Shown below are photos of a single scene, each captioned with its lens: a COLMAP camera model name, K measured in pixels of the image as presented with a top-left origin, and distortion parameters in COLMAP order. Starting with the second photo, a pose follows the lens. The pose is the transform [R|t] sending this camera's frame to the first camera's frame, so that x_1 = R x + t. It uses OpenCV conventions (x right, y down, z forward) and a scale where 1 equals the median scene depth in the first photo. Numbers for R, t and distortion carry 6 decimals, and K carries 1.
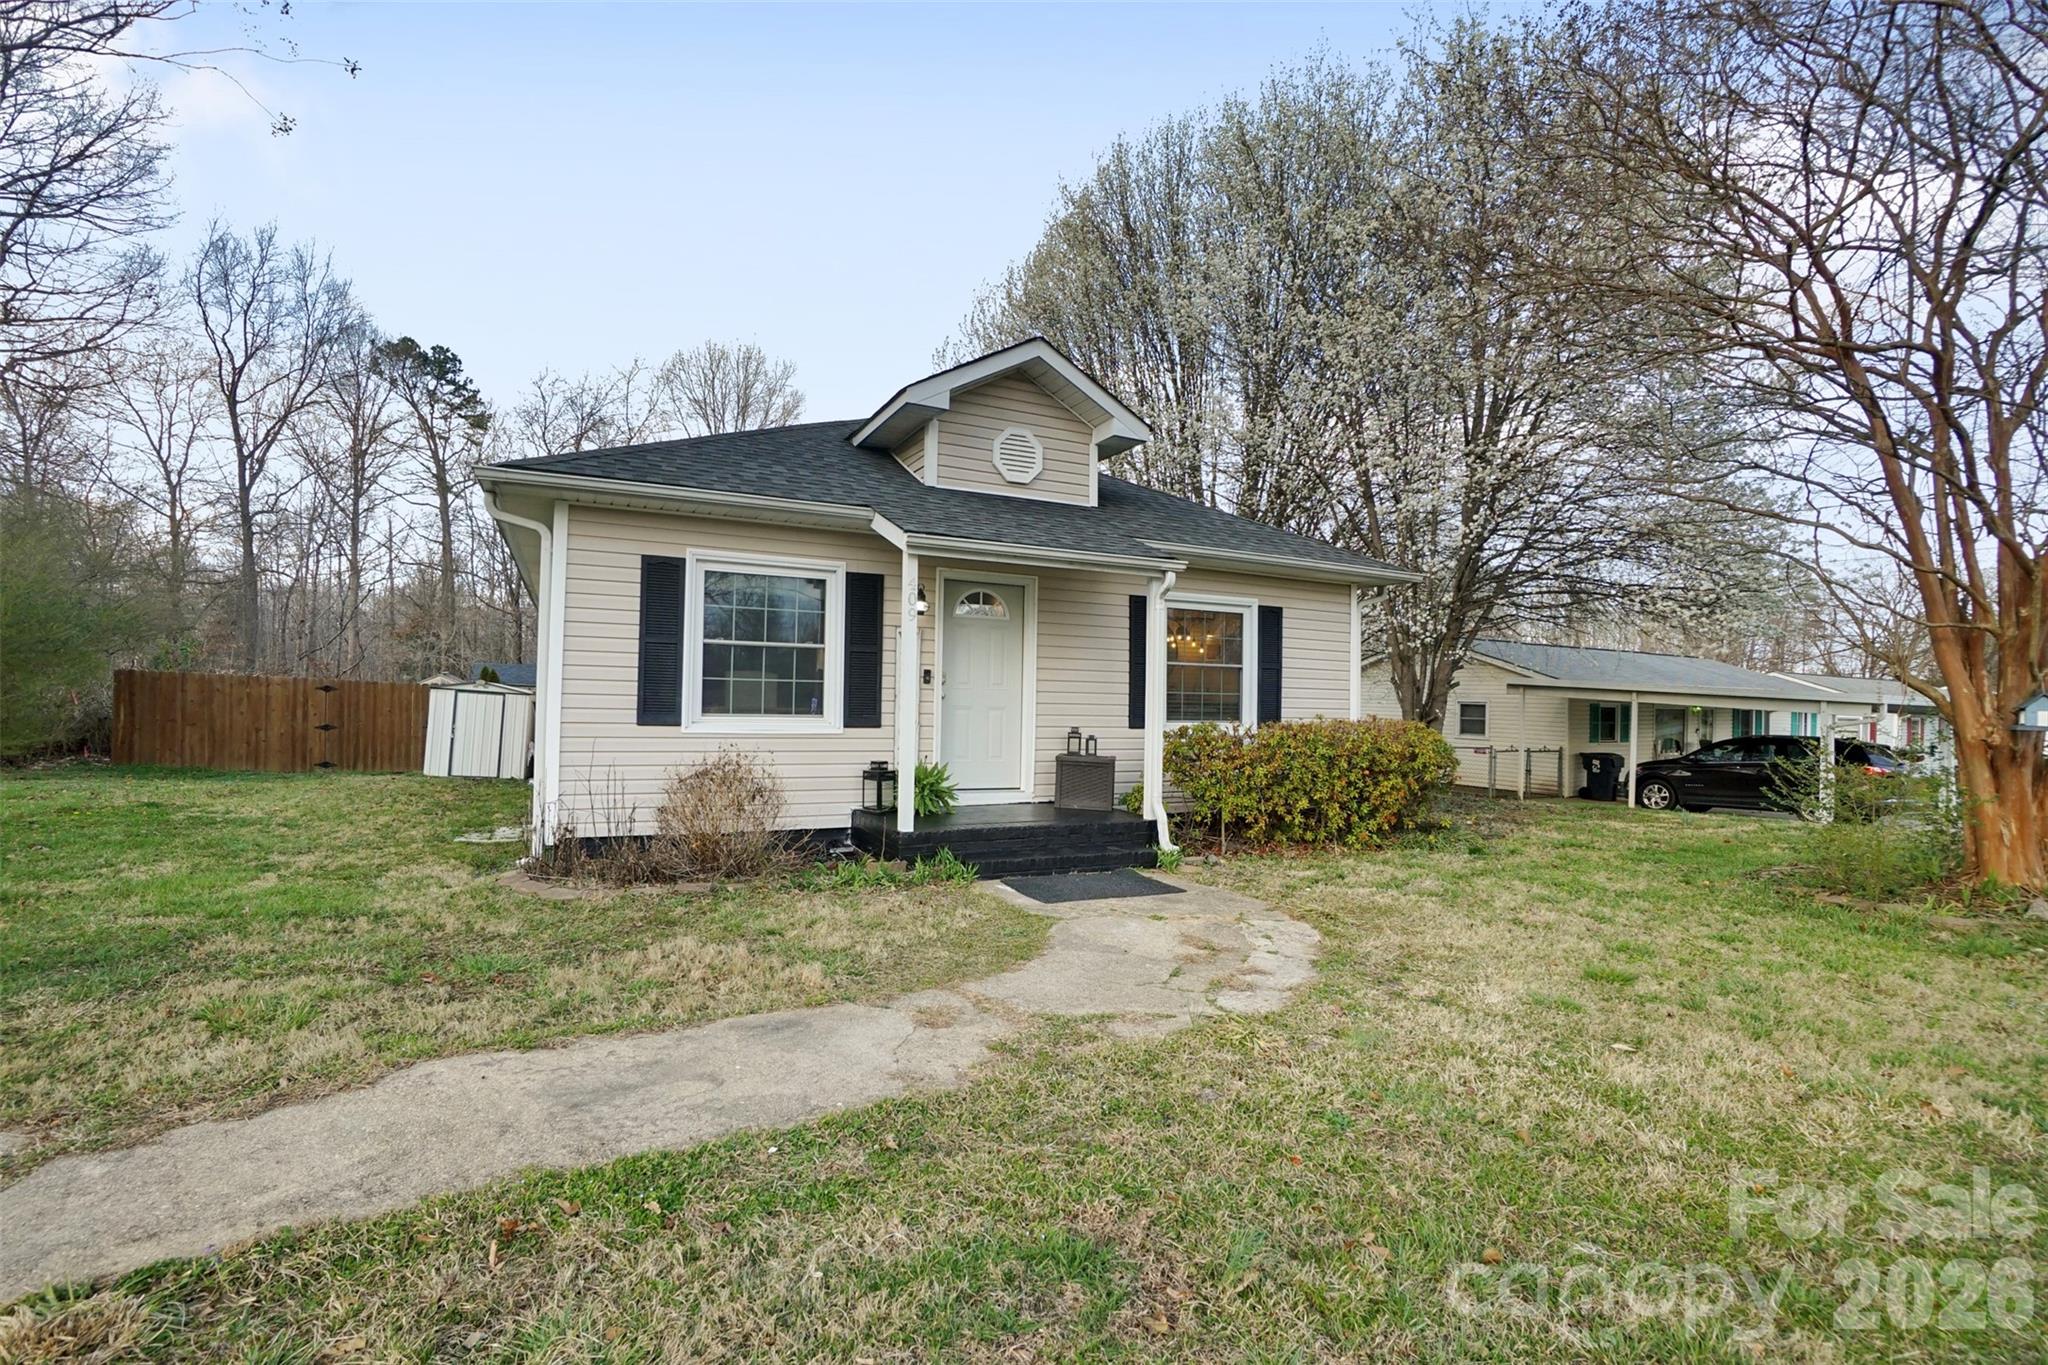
lens RADIAL K [[929.7, 0, 995.7], [0, 929.7, 695.3], [0, 0, 1]] dist [-0.059192, 0.020234]
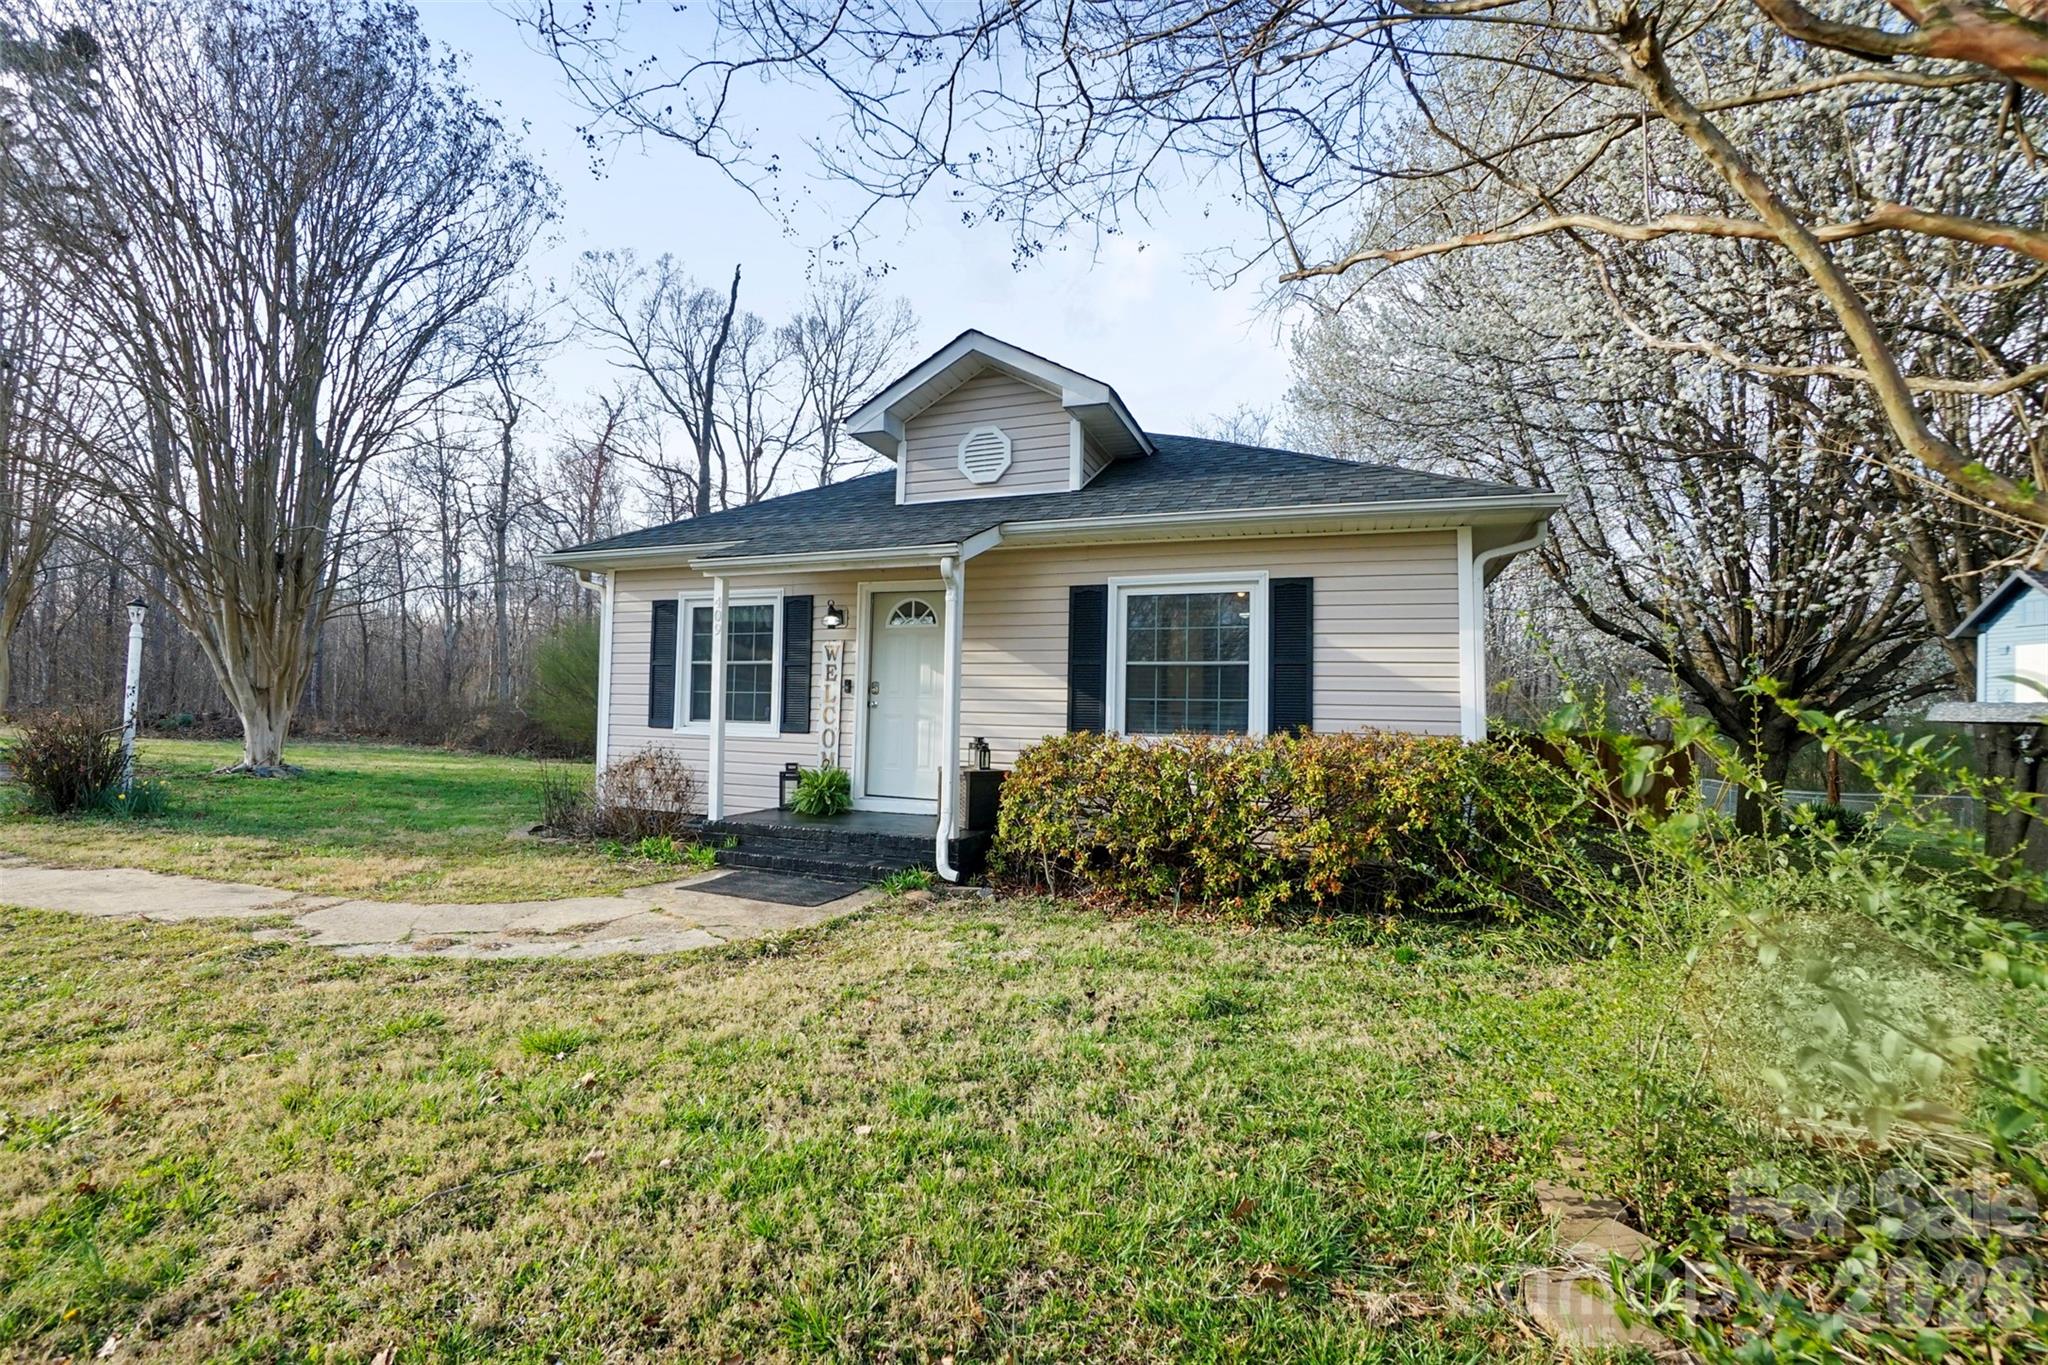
lens RADIAL K [[900.8, 0, 1005.4], [0, 900.8, 687.8], [0, 0, 1]] dist [-0.053446, 0.018592]
pose [[0.677502, -0.026468, -0.735045, 0.777122], [-0.000288, 0.999343, -0.036251, 0.018507], [0.735521, 0.024771, 0.677049, 0.420109]]
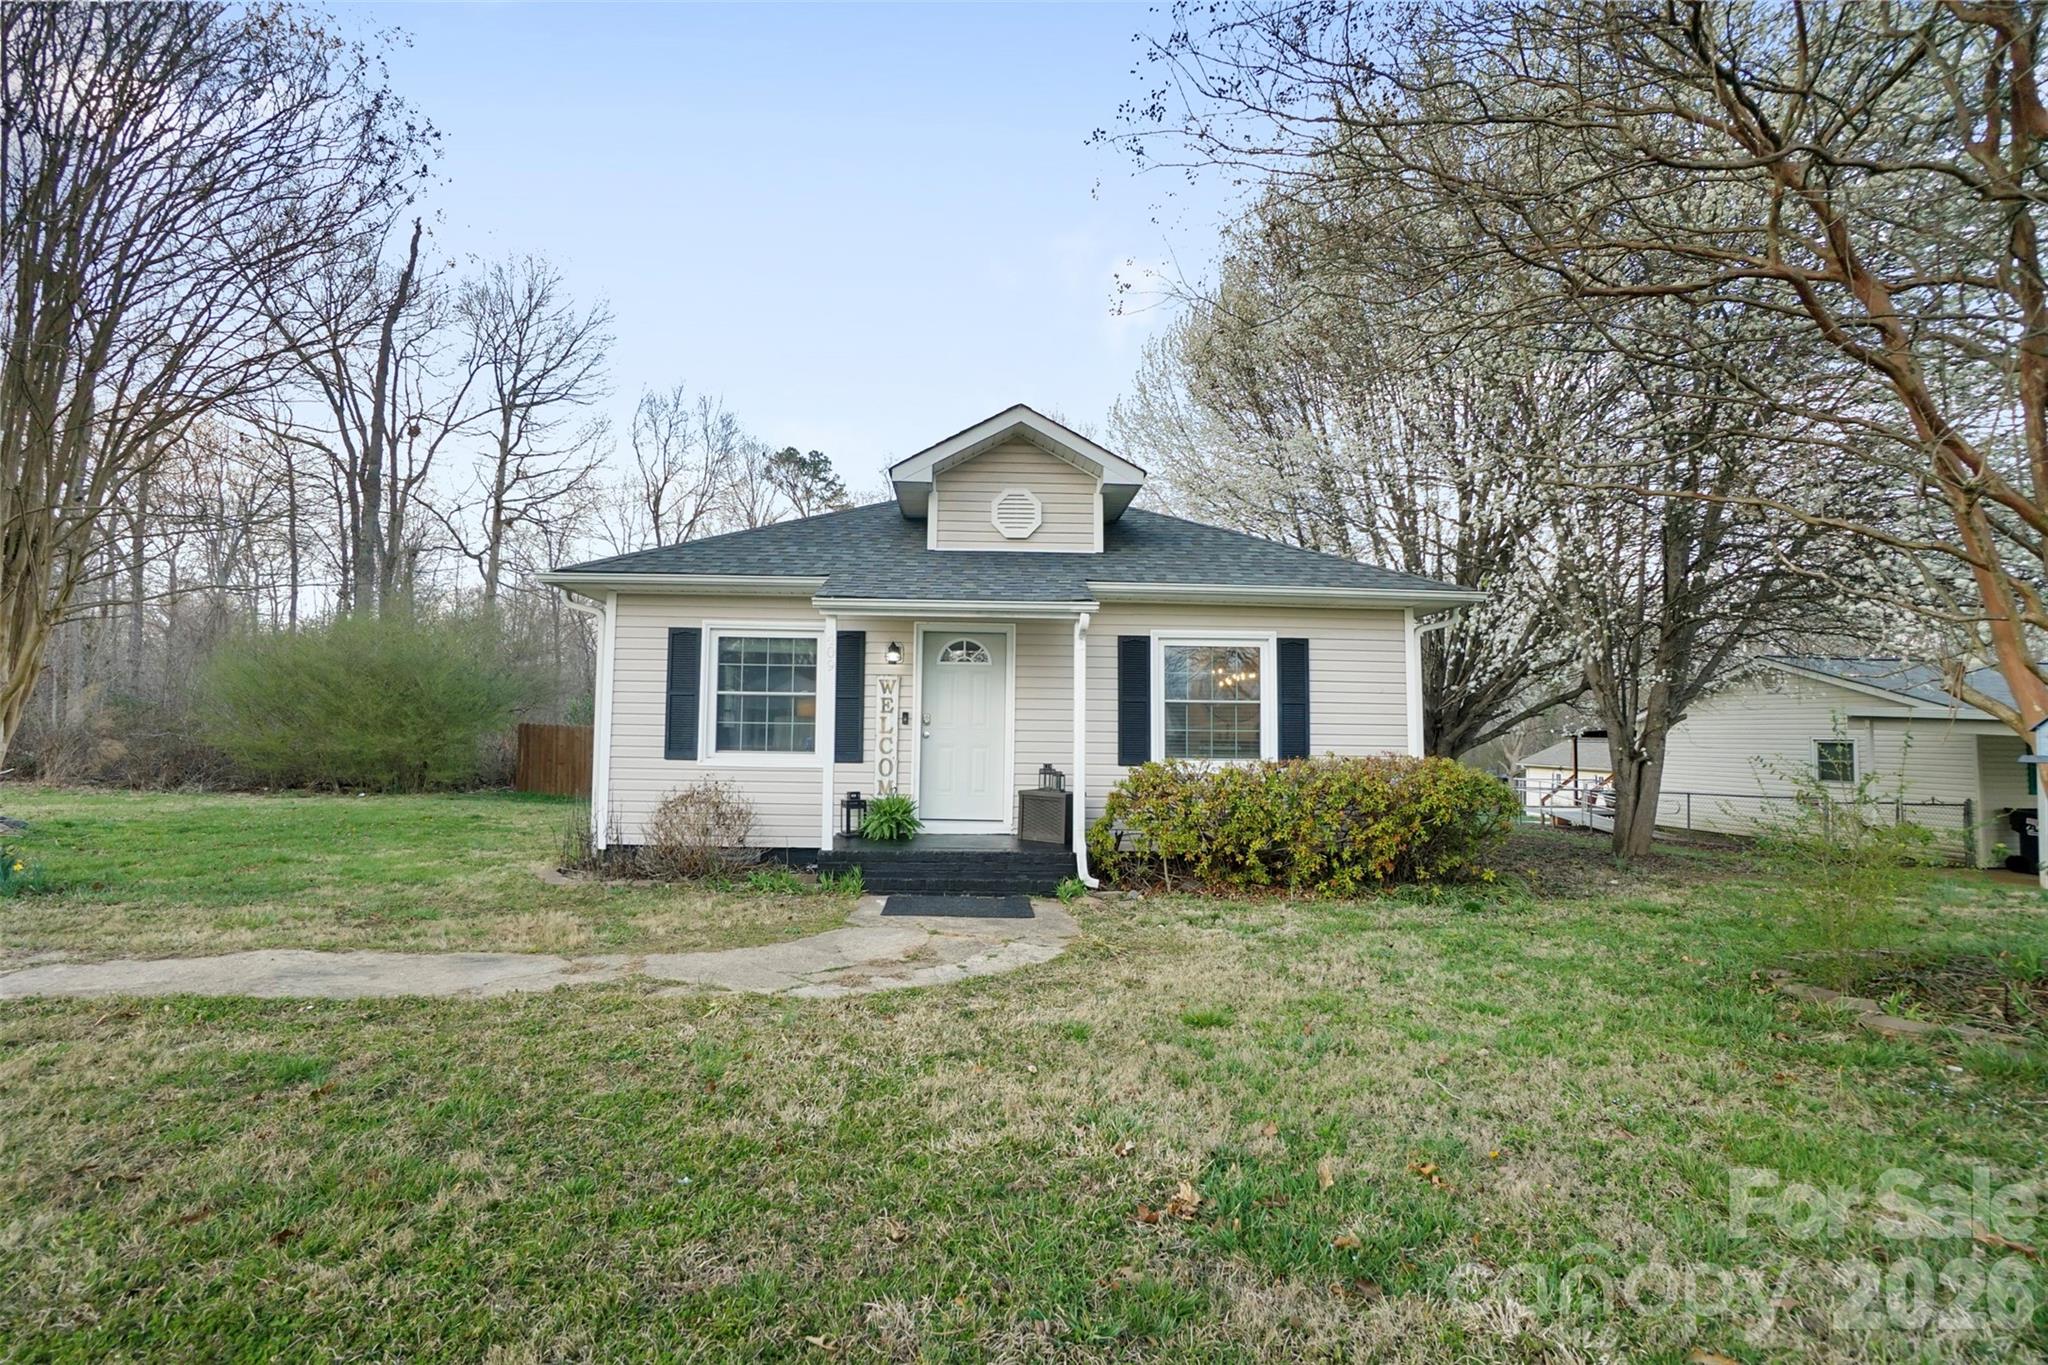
lens RADIAL K [[929.7, 0, 995.7], [0, 929.7, 695.3], [0, 0, 1]] dist [-0.059192, 0.020234]
pose [[0.912155, -0.027756, -0.408904, 0.474564], [0.006911, 0.998604, -0.052368, 0.011569], [0.409786, 0.044941, 0.911074, 0.009883]]
